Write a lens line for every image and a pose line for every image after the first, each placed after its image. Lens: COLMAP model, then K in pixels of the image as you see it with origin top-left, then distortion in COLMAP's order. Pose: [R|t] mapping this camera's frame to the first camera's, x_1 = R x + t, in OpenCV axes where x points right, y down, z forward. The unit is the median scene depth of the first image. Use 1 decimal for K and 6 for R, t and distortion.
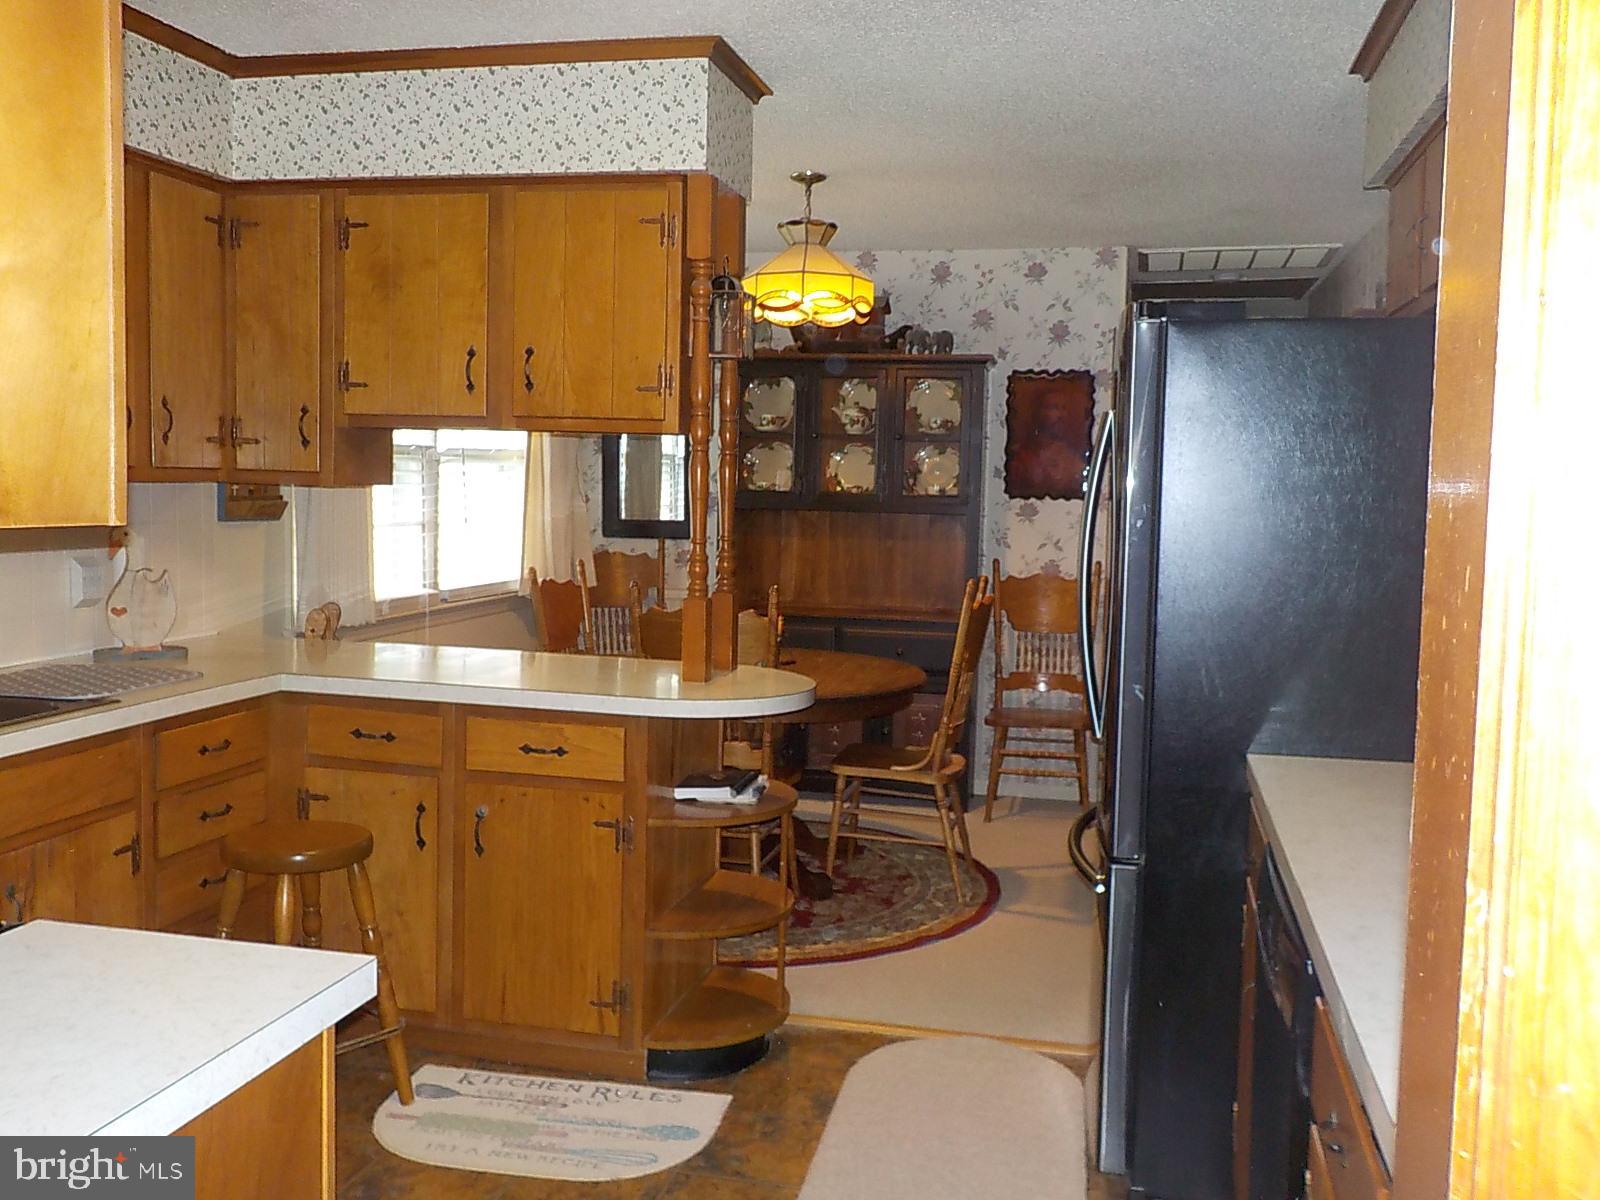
lens RADIAL K [[1492.0, 0, 799.9], [0, 1492.0, 593.8], [0, 0, 1]] dist [-0.005480, 0.000000]
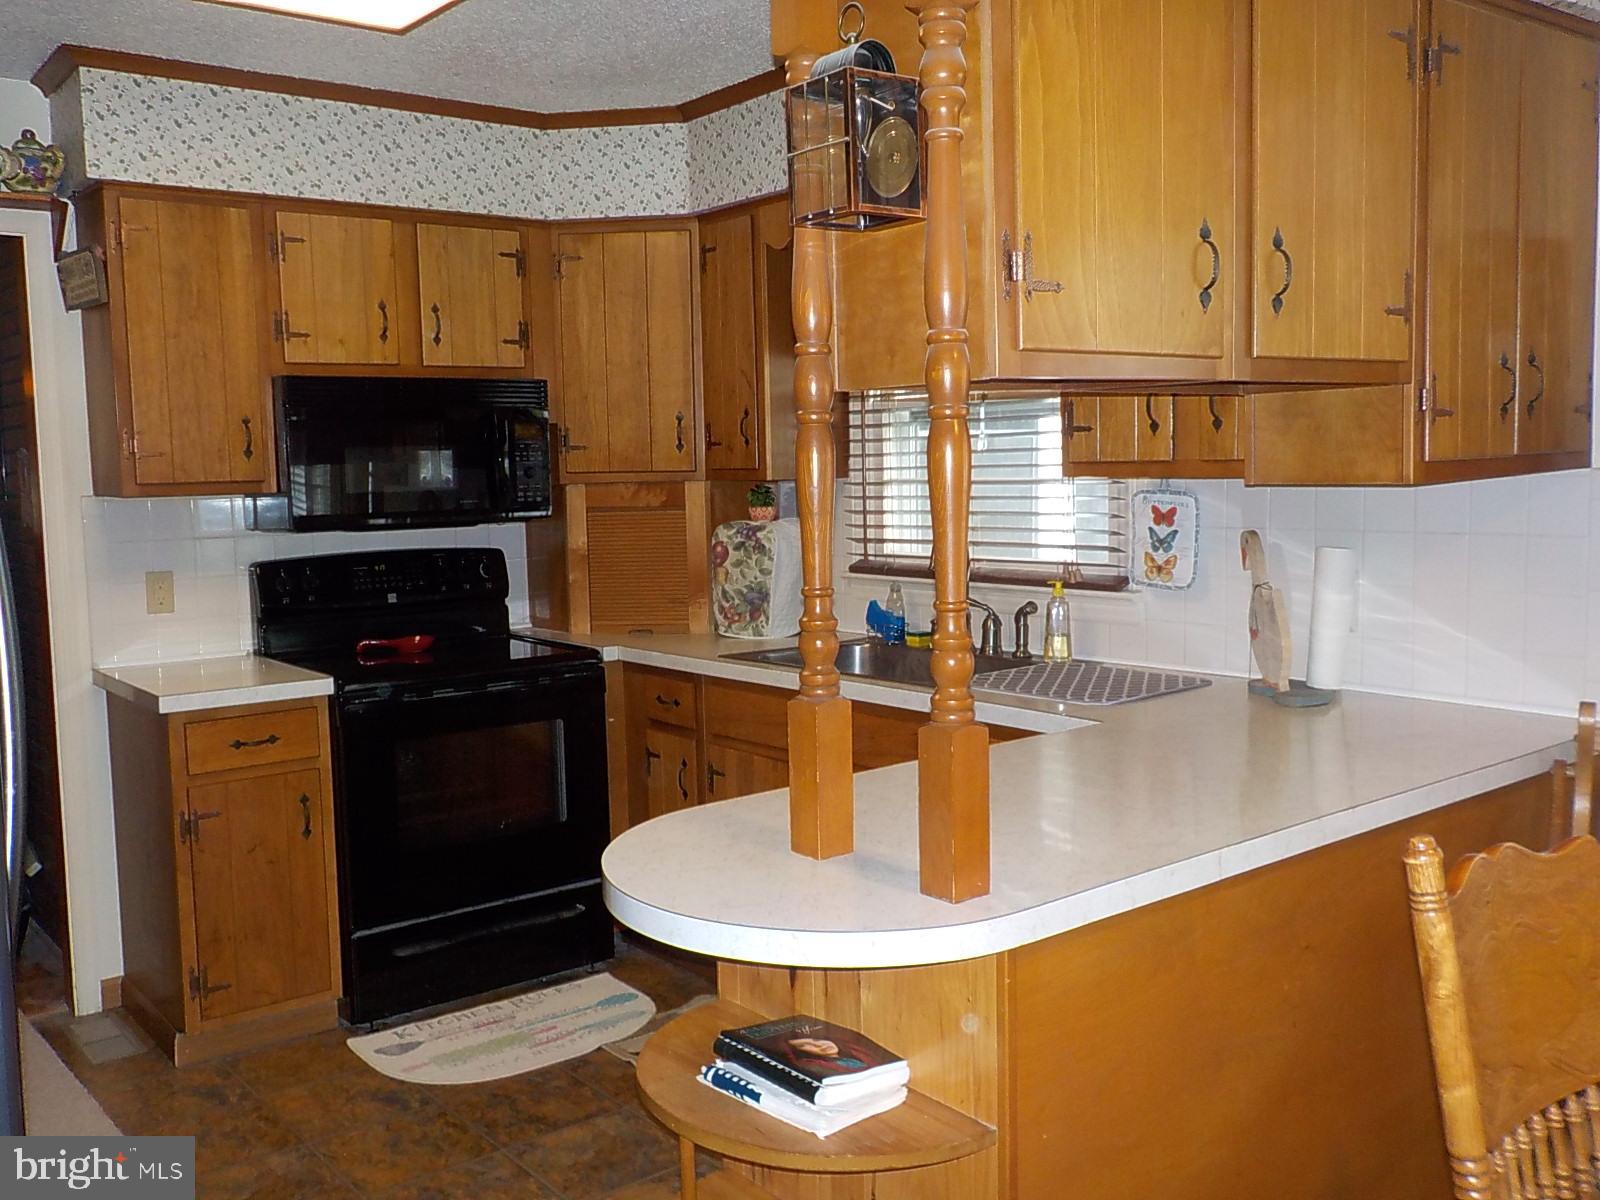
lens RADIAL K [[1492.0, 0, 796.4], [0, 1492.0, 603.1], [0, 0, 1]] dist [-0.005480, 0.000000]
pose [[0.635051, -0.098718, 0.766137, -0.887996], [0.107933, 0.993411, 0.038537, 0.003392], [-0.764893, 0.058218, 0.641521, 0.073261]]
